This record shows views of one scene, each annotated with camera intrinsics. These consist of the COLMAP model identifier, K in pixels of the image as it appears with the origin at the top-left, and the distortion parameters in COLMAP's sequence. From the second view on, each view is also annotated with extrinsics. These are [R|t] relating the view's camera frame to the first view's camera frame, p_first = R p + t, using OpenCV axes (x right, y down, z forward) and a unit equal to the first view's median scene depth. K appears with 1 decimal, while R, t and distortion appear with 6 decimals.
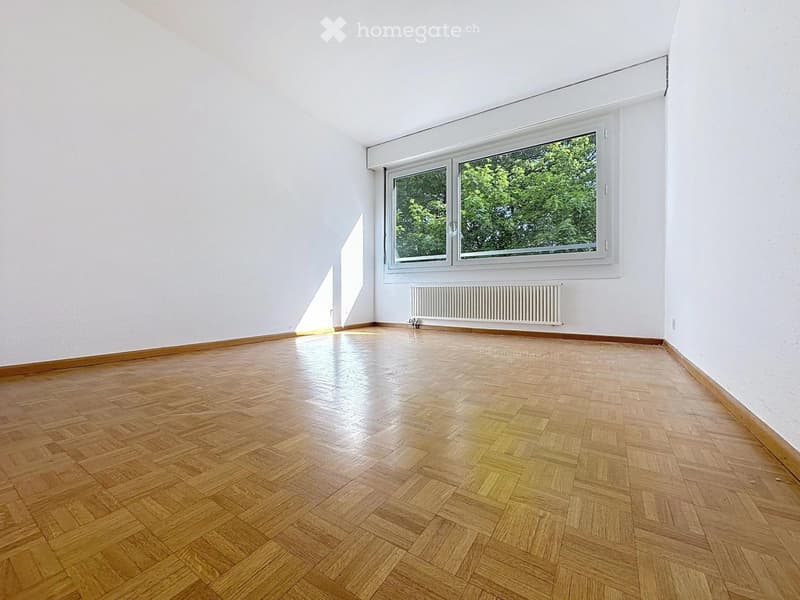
lens RADIAL K [[328.4, 0, 400.1], [0, 328.4, 299.4], [0, 0, 1]] dist [-0.013181, 0.000063]
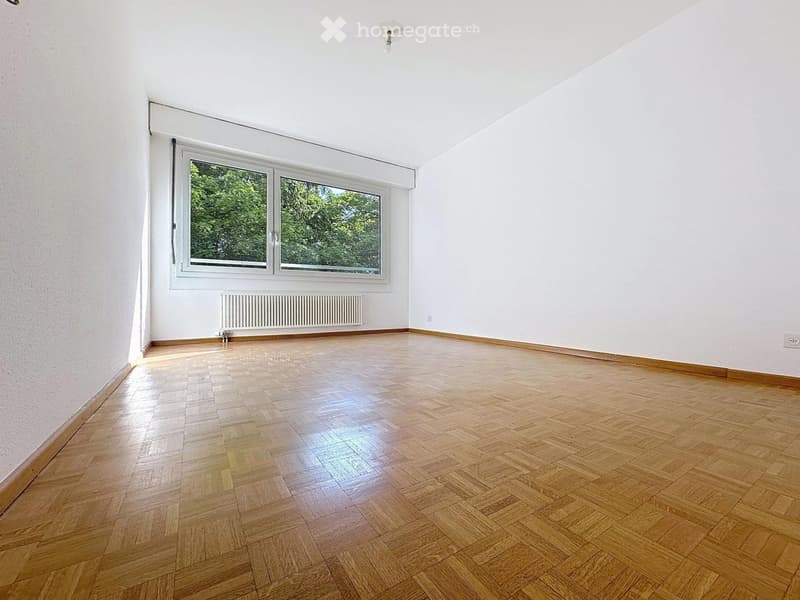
lens RADIAL K [[328.4, 0, 404.1], [0, 328.4, 302.2], [0, 0, 1]] dist [-0.013181, 0.000063]
pose [[0.413085, -0.000939, 0.910692, -0.591470], [0.013105, 0.999902, -0.004914, -0.006728], [-0.910598, 0.013964, 0.413057, 0.218384]]
